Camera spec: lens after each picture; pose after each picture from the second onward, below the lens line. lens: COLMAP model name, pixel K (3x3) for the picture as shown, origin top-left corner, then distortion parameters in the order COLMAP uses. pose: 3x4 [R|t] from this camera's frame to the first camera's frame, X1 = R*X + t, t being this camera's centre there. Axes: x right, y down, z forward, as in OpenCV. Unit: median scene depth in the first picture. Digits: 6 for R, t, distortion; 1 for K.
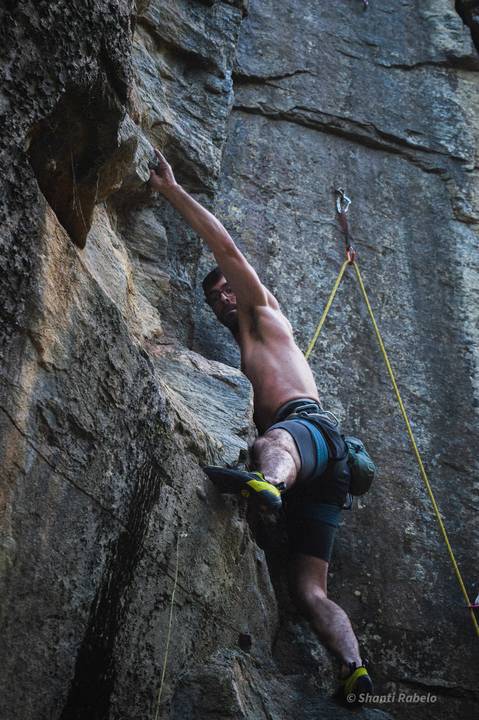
lens RADIAL K [[1649.9, 0, 242.8], [0, 1649.9, 367.1], [0, 0, 1]] dist [0.101757, 0.000000]
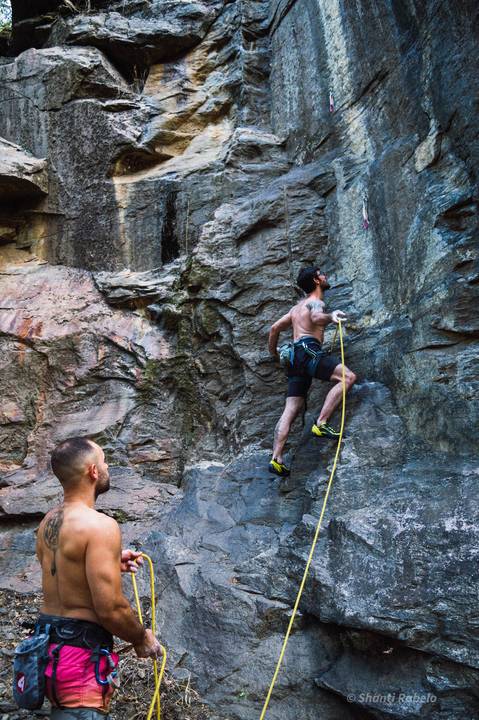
lens RADIAL K [[572.3, 0, 236.2], [0, 572.3, 365.1], [0, 0, 1]] dist [-0.097339, 0.027871]
pose [[0.077651, -0.320204, -0.944161, 0.873917], [0.574756, 0.788187, -0.220037, 0.598285], [0.814632, -0.525576, 0.245242, 0.348185]]
